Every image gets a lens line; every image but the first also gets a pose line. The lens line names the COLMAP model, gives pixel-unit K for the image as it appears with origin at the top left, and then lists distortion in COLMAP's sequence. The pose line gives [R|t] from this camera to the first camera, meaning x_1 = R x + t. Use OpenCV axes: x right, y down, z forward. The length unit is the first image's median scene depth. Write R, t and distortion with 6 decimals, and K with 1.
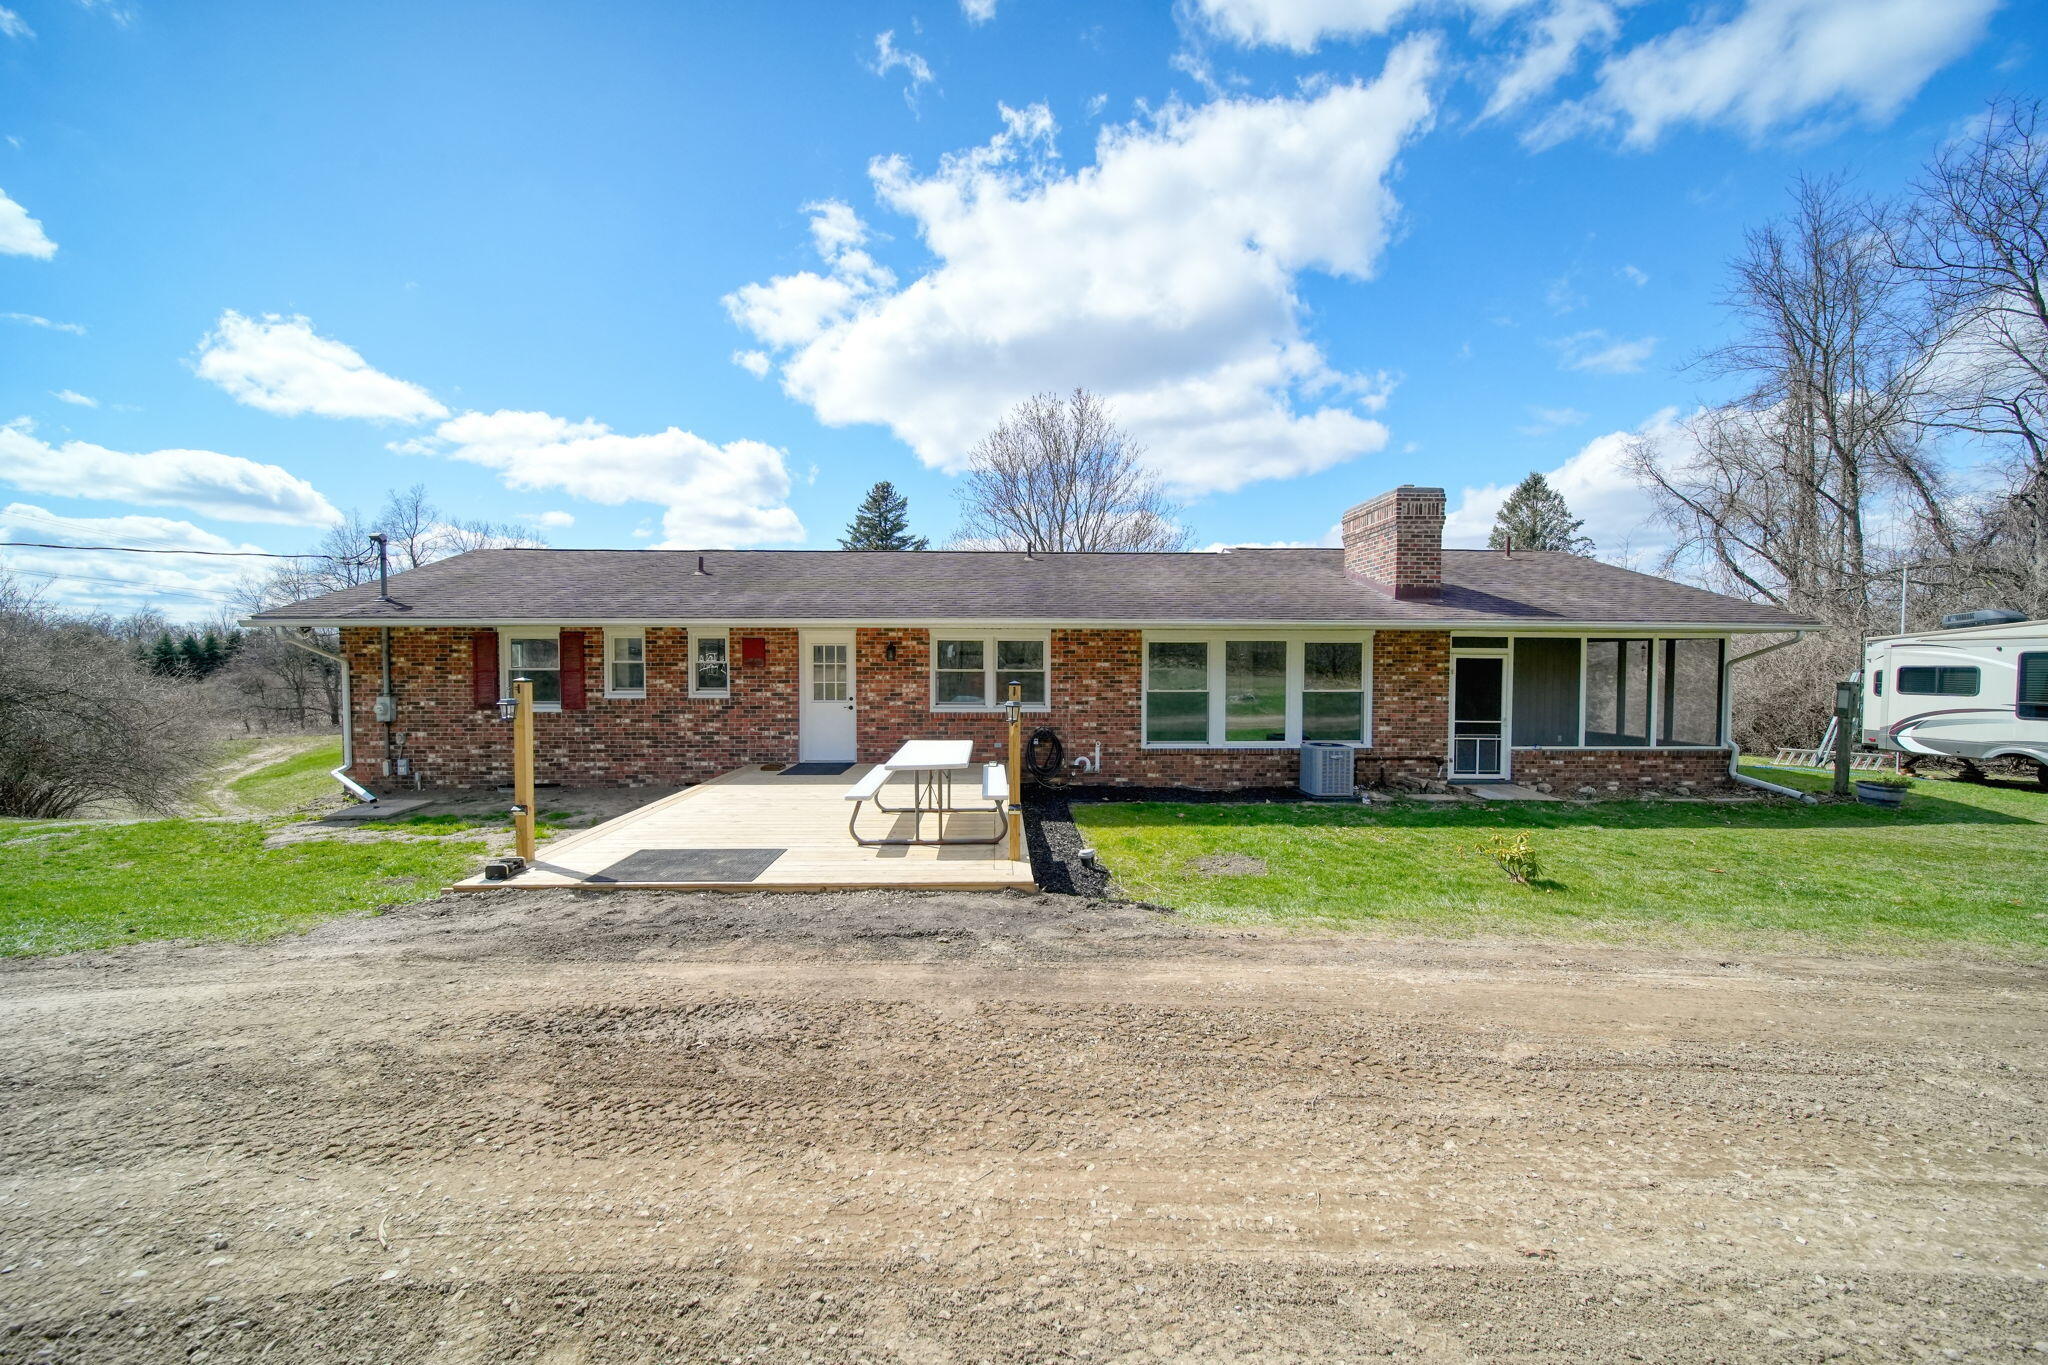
lens RADIAL K [[715.6, 0, 1017.6], [0, 715.6, 673.5], [0, 0, 1]] dist [0.002200, -0.001607]
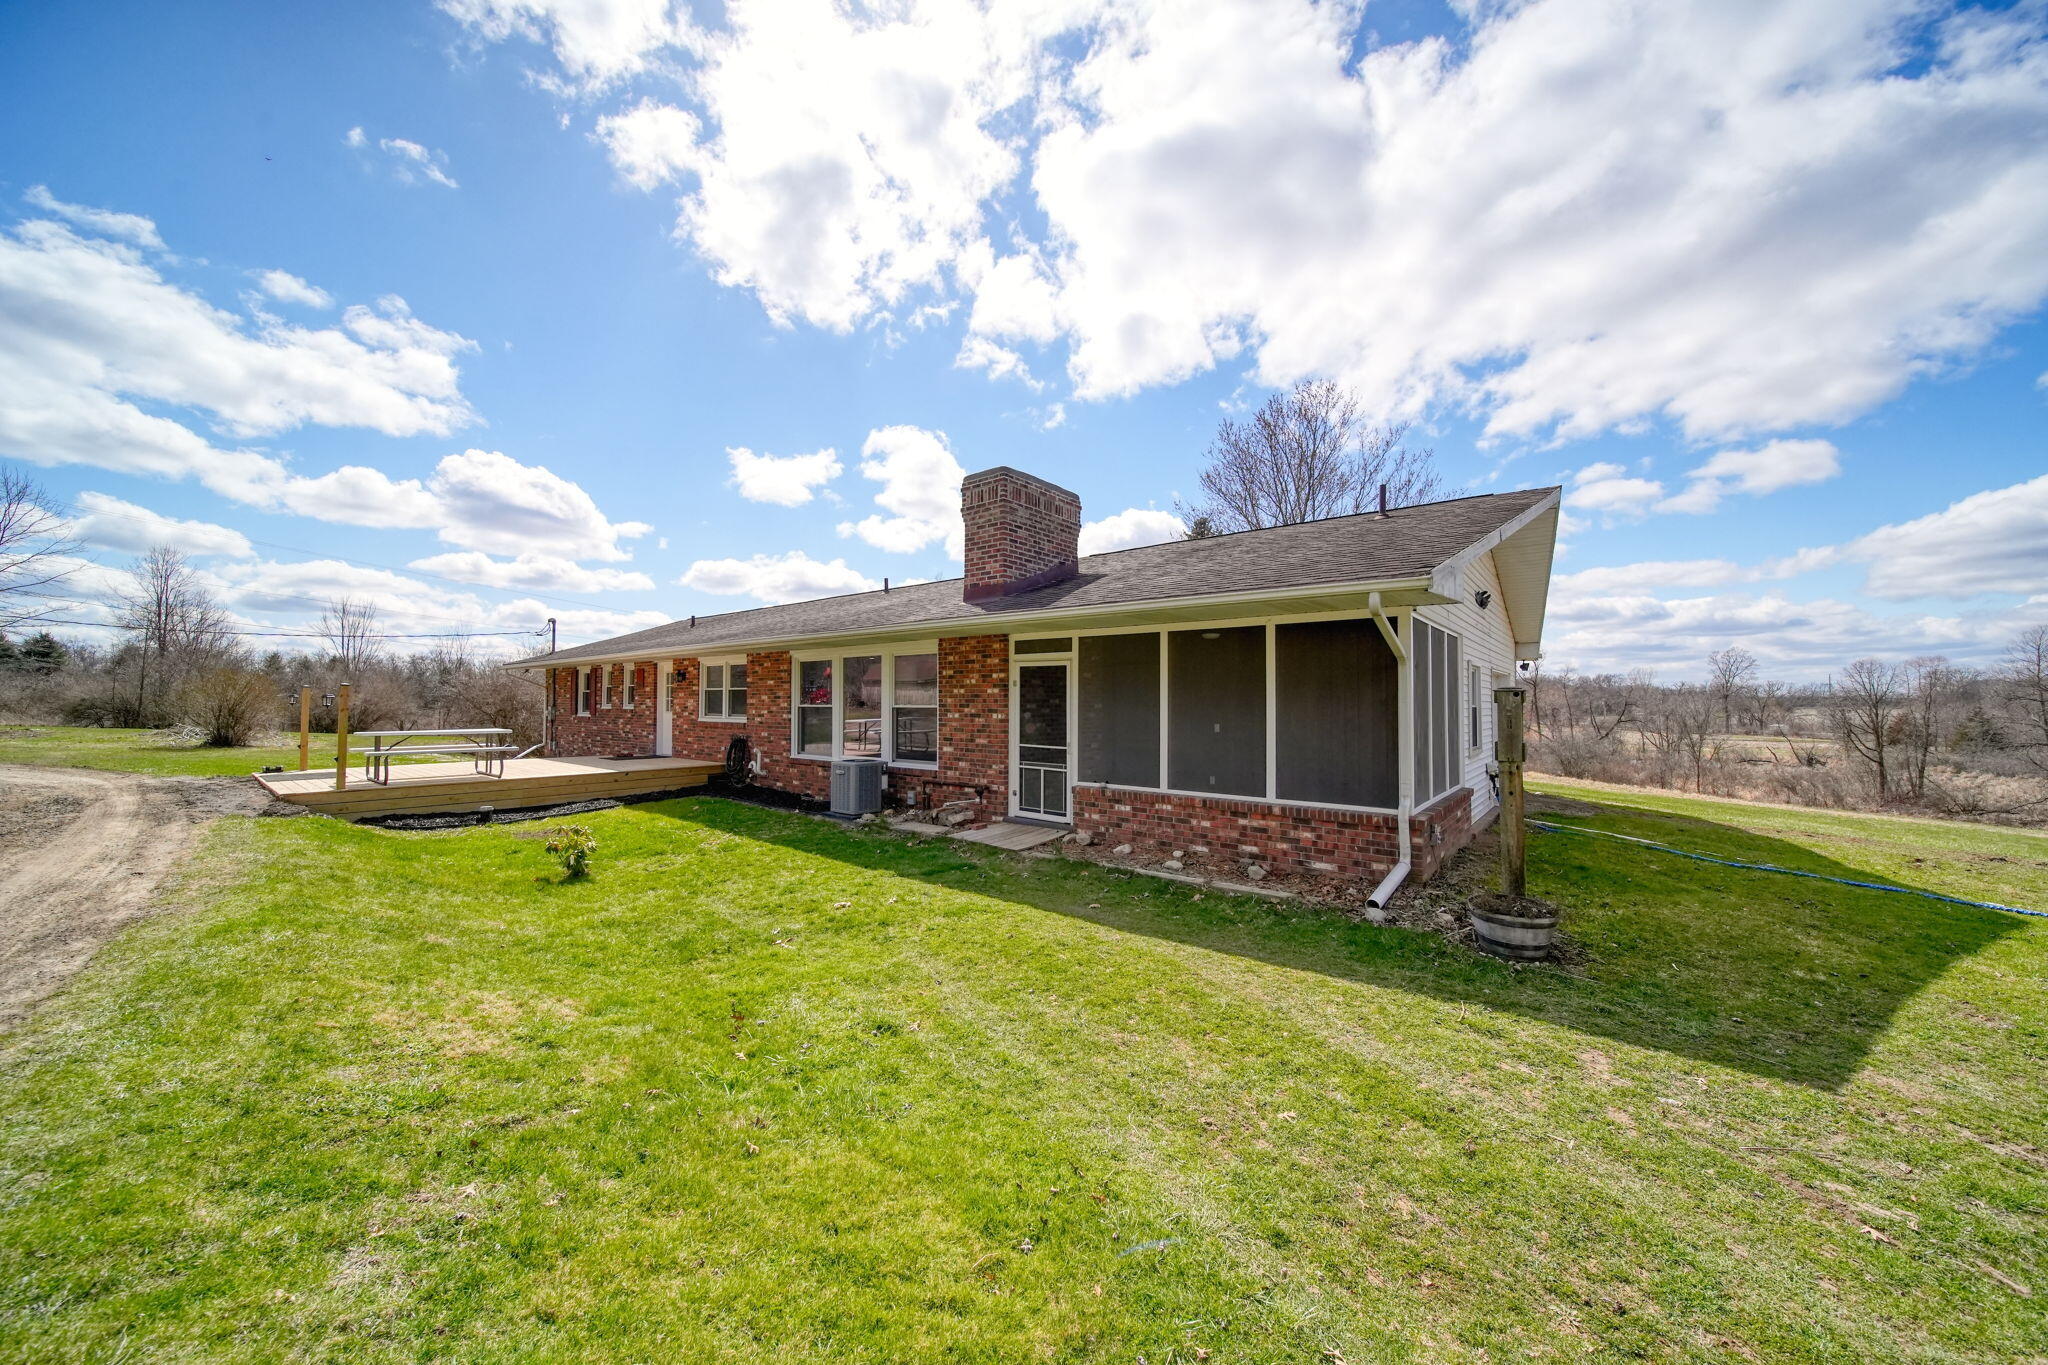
lens RADIAL K [[715.6, 0, 1014.6], [0, 715.6, 670.4], [0, 0, 1]] dist [0.002200, -0.001607]
pose [[0.746335, -0.030071, -0.664890, 1.147576], [-0.012429, 0.998175, -0.059097, 0.030915], [0.665454, 0.052370, 0.744599, 0.391326]]
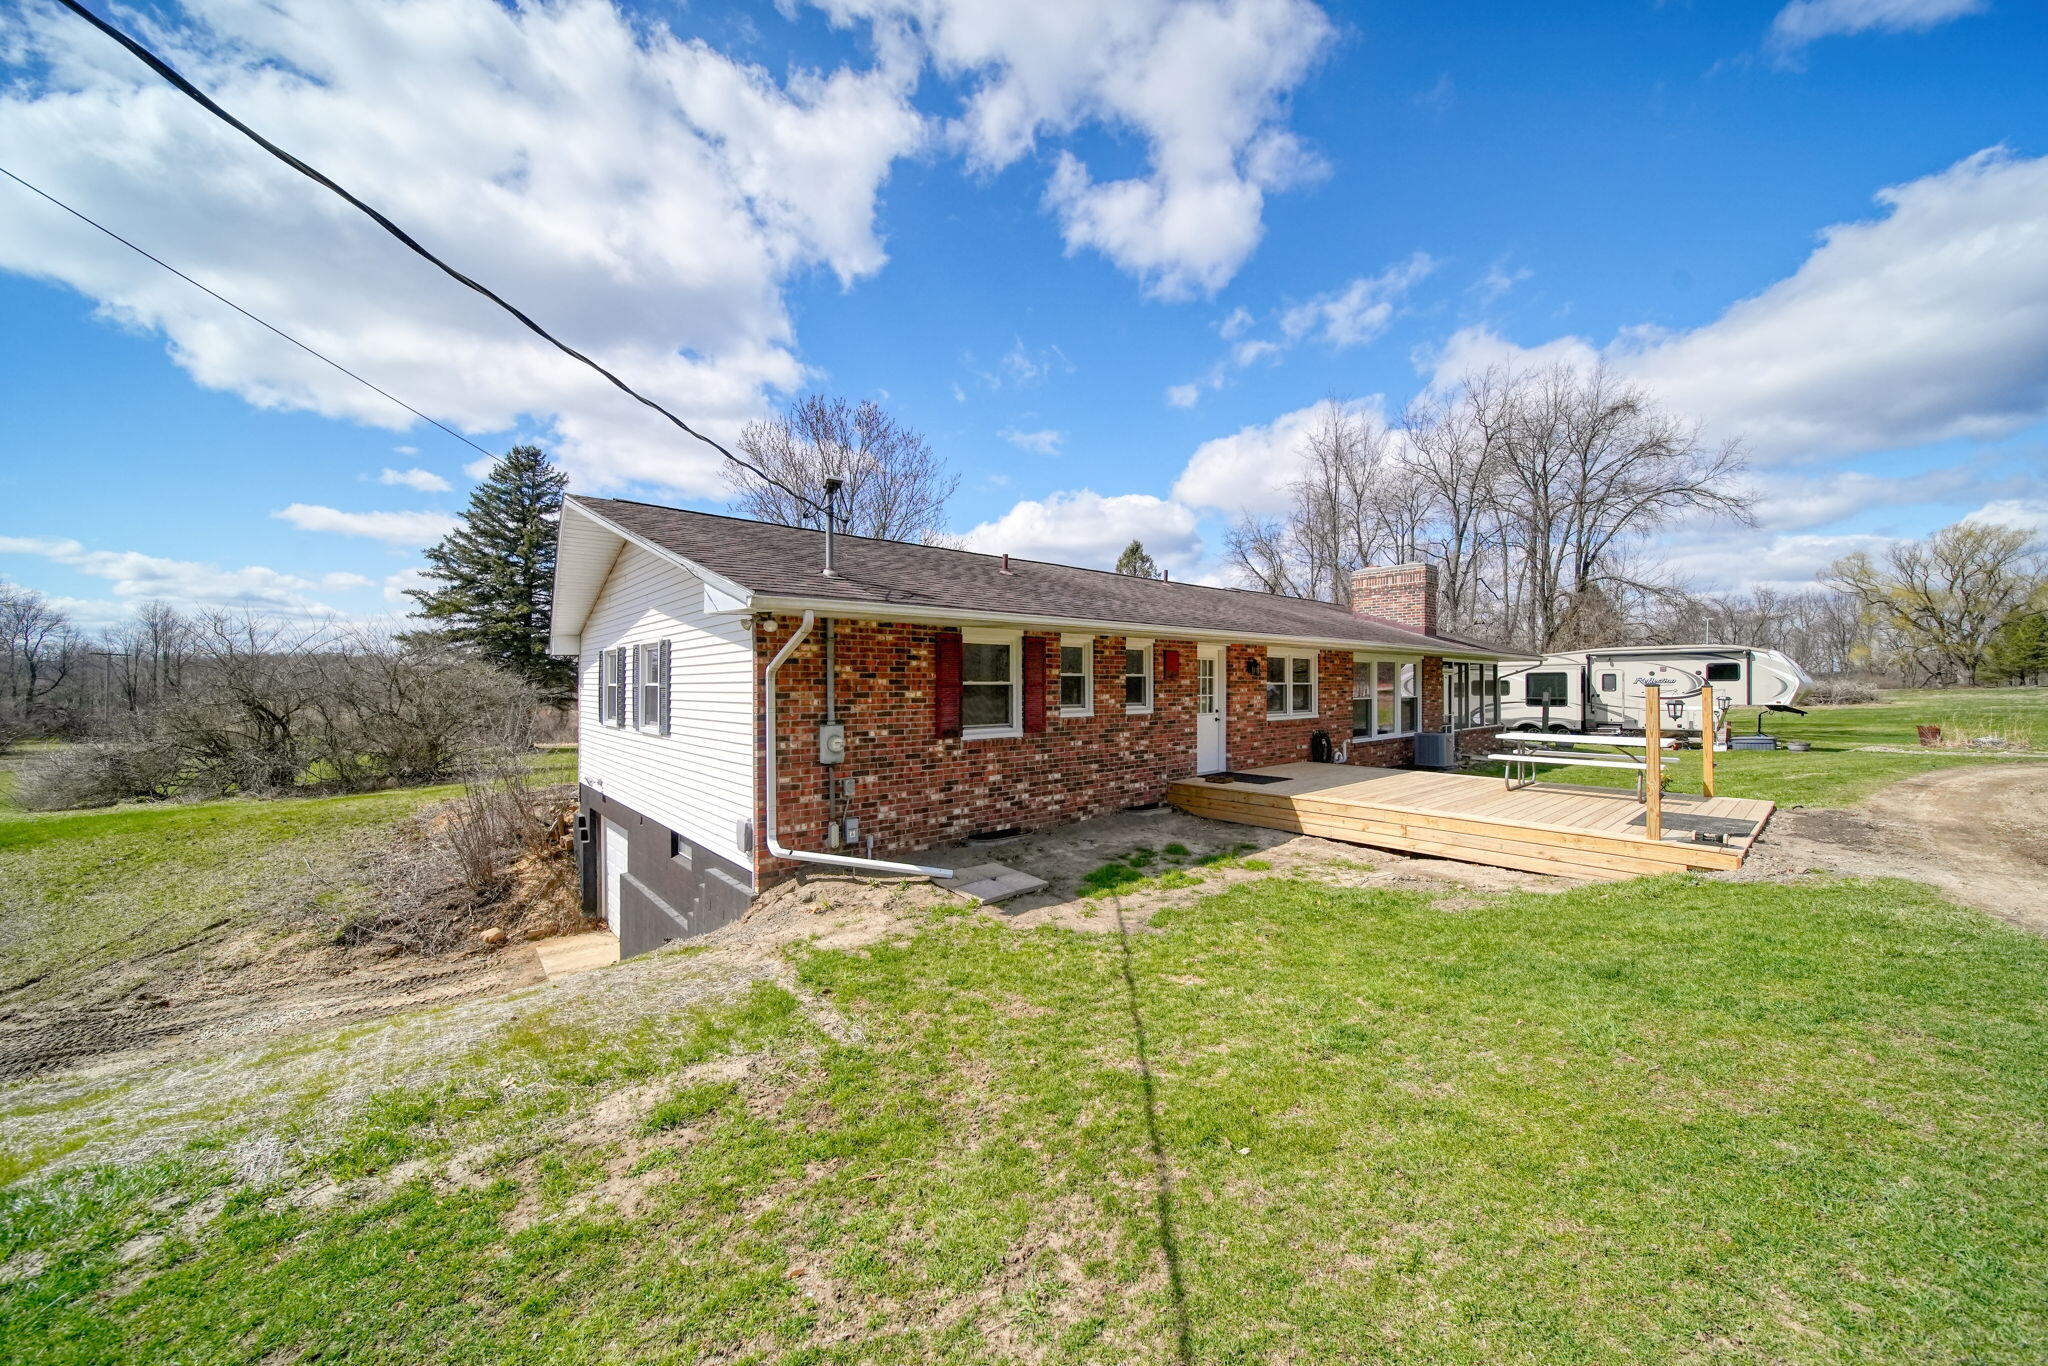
lens RADIAL K [[715.6, 0, 1020.8], [0, 715.6, 678.5], [0, 0, 1]] dist [0.002200, -0.001607]
pose [[0.778528, 0.001542, 0.627608, -1.084237], [0.015065, 0.999663, -0.021144, 0.005707], [-0.627429, 0.025916, 0.778242, 0.359255]]
